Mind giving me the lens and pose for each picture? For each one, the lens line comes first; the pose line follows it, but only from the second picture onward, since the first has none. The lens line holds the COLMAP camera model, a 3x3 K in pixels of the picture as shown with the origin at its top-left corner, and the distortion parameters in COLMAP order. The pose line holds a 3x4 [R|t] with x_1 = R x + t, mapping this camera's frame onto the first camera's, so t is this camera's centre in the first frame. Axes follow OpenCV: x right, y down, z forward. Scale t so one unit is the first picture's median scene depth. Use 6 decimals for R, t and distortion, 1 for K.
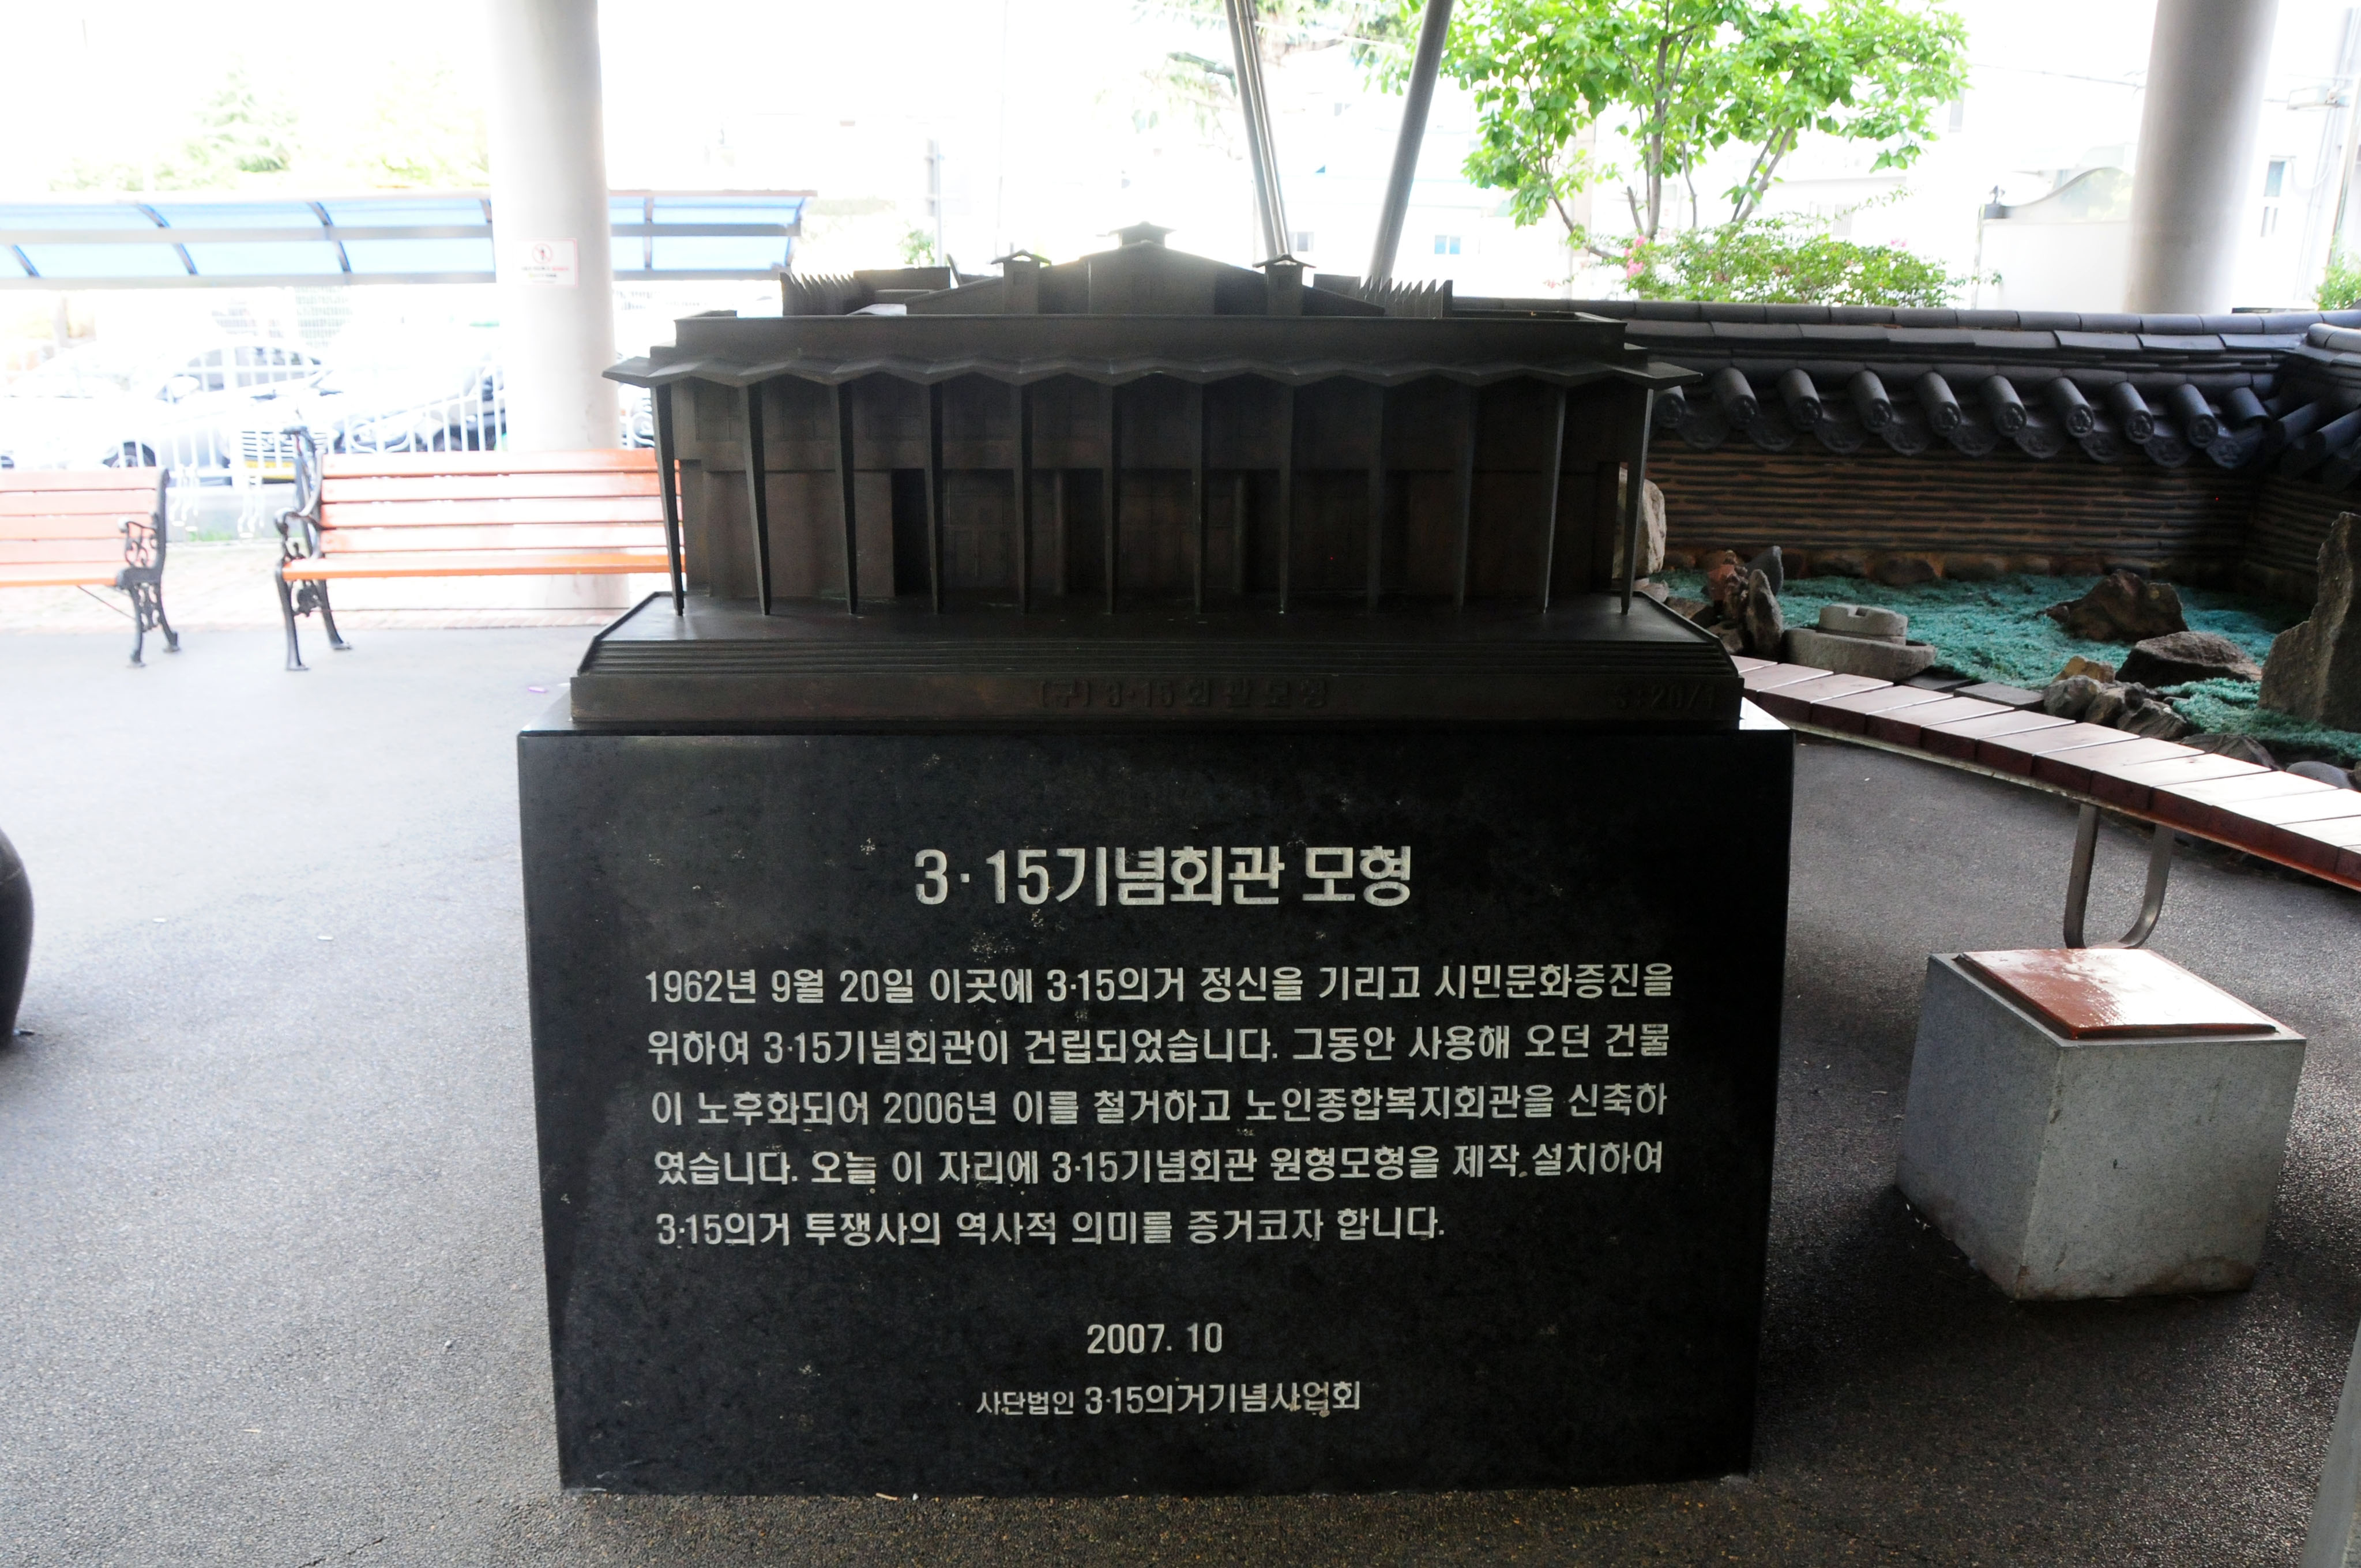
lens RADIAL K [[1803.8, 0, 1180.5], [0, 1803.8, 784.0], [0, 0, 1]] dist [-0.061538, 0.007037]
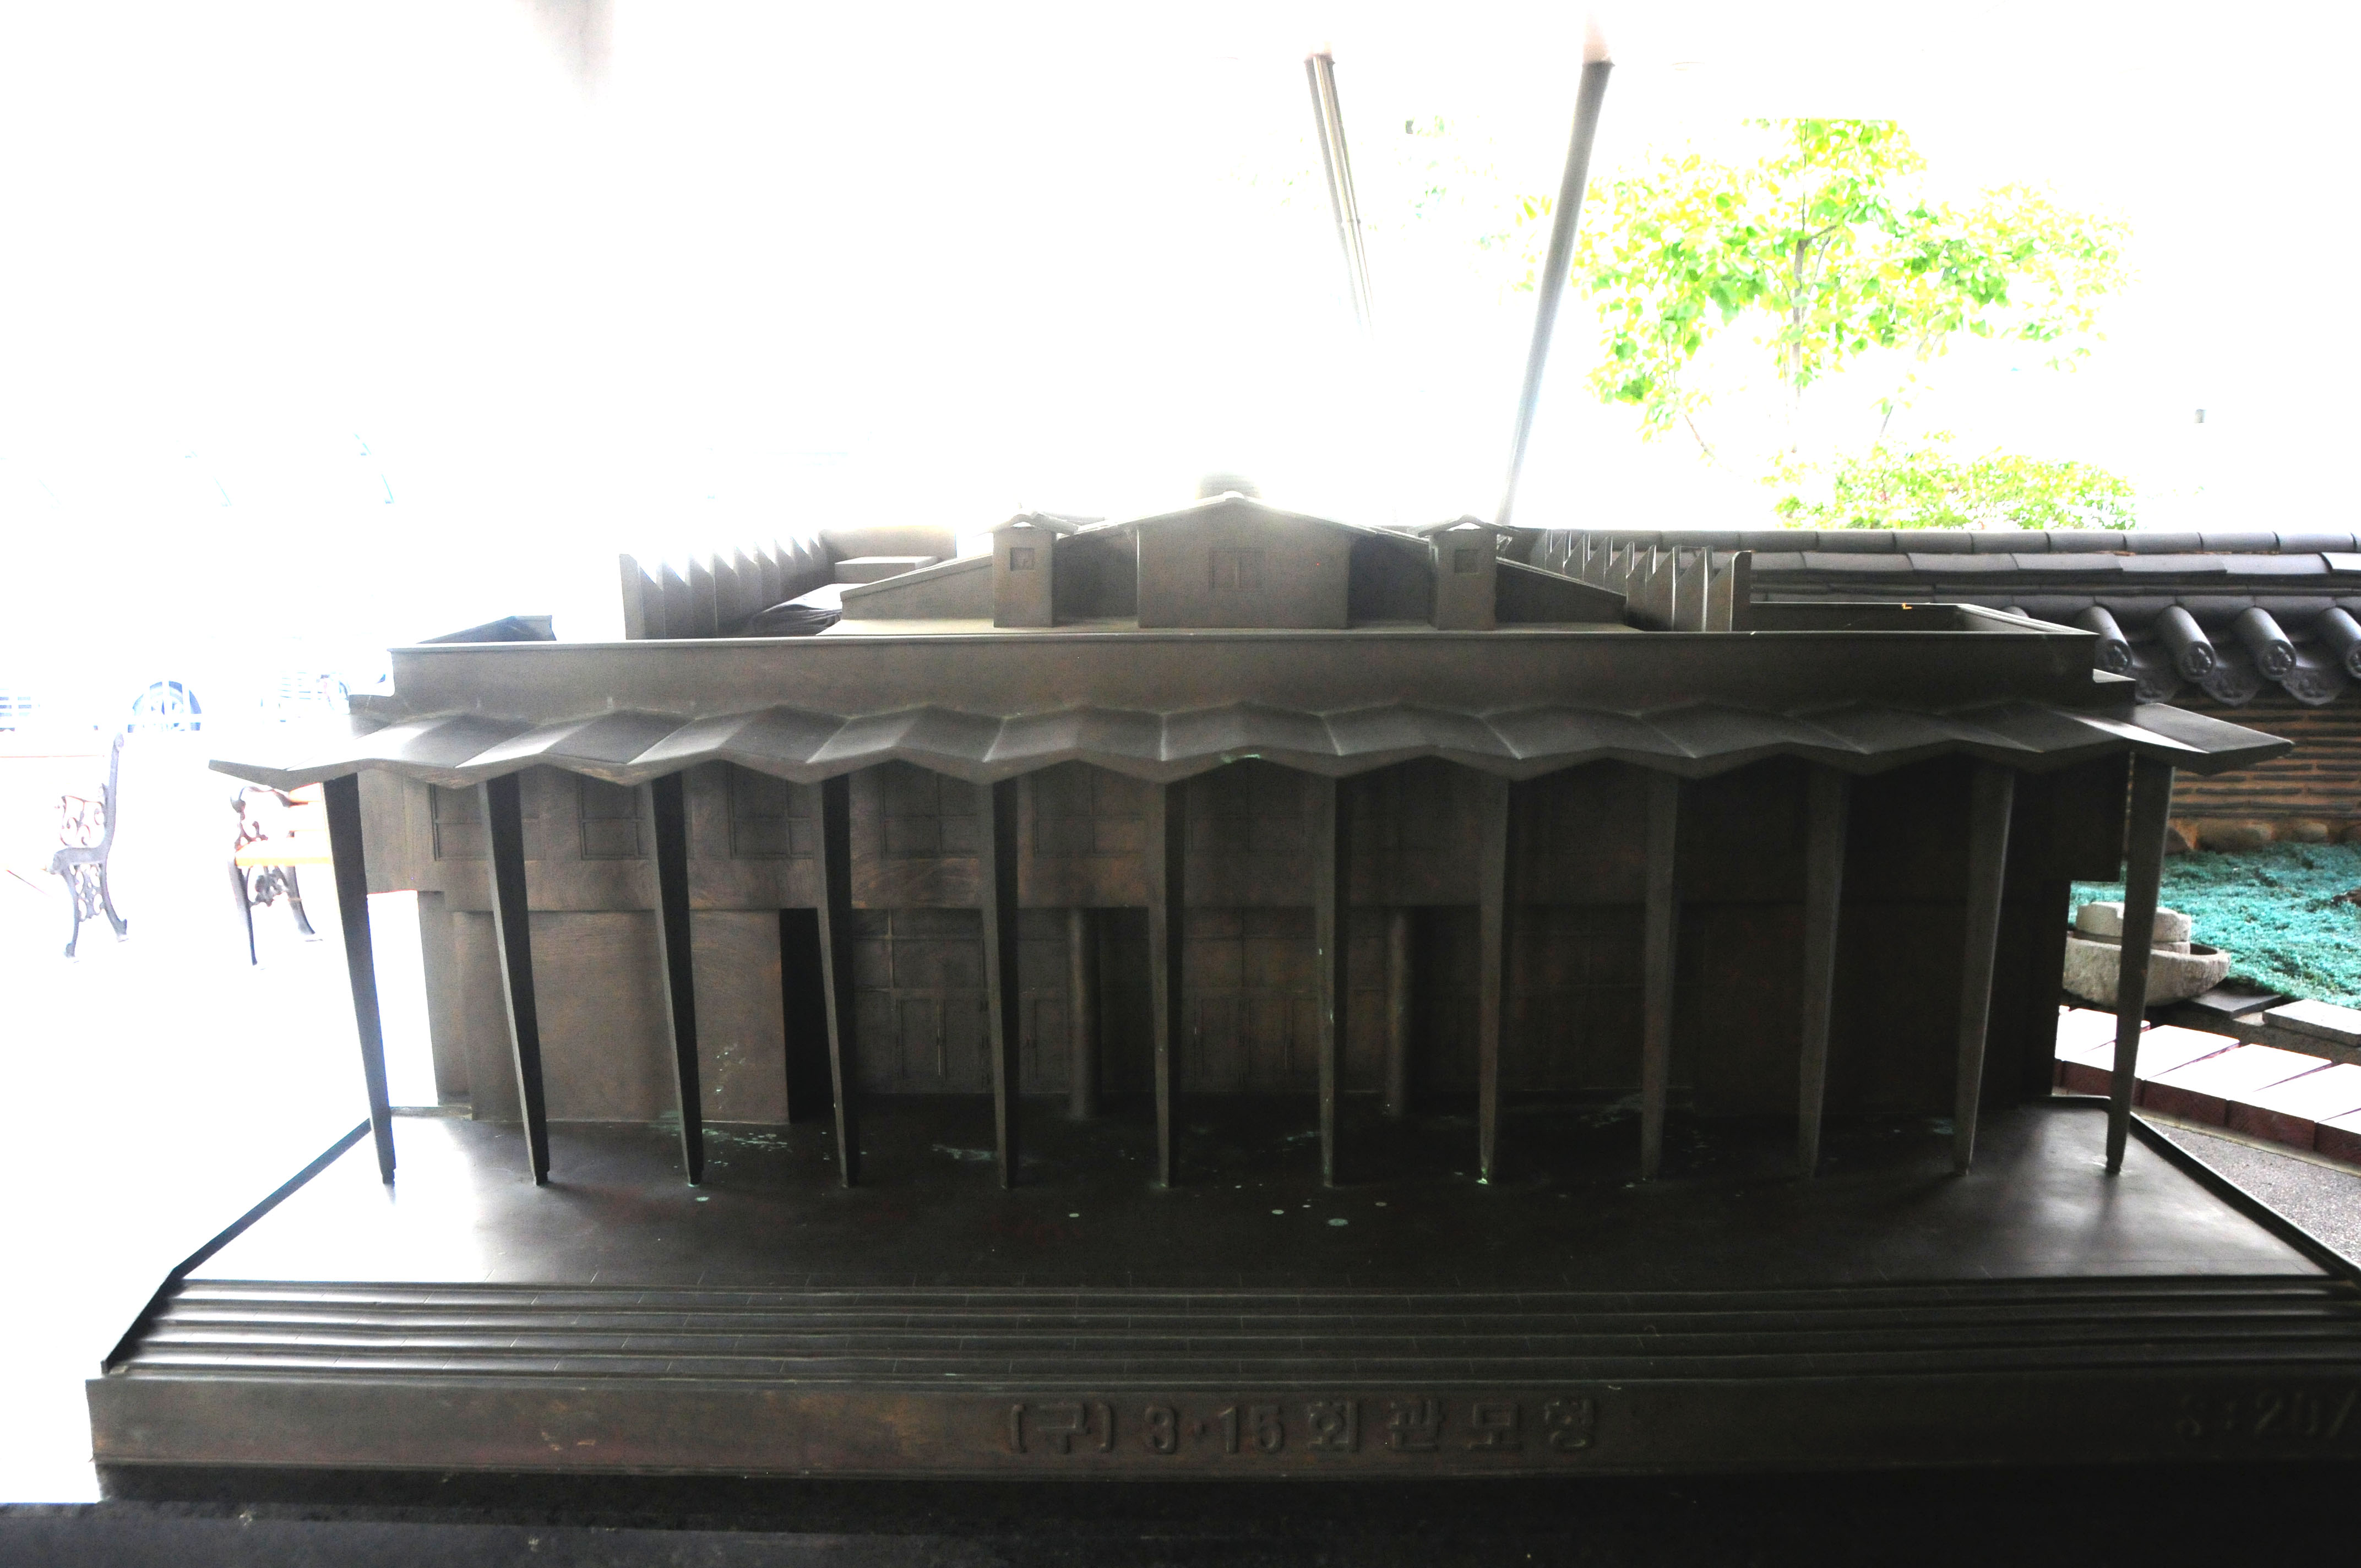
lens RADIAL K [[1607.9, 0, 1180.5], [0, 1607.9, 784.0], [0, 0, 1]] dist [-0.037931, 0.043917]
pose [[0.998205, -0.002065, -0.059853, -0.002348], [-0.003469, 0.995734, -0.092208, -0.075083], [0.059788, 0.092251, 0.993939, 0.225374]]
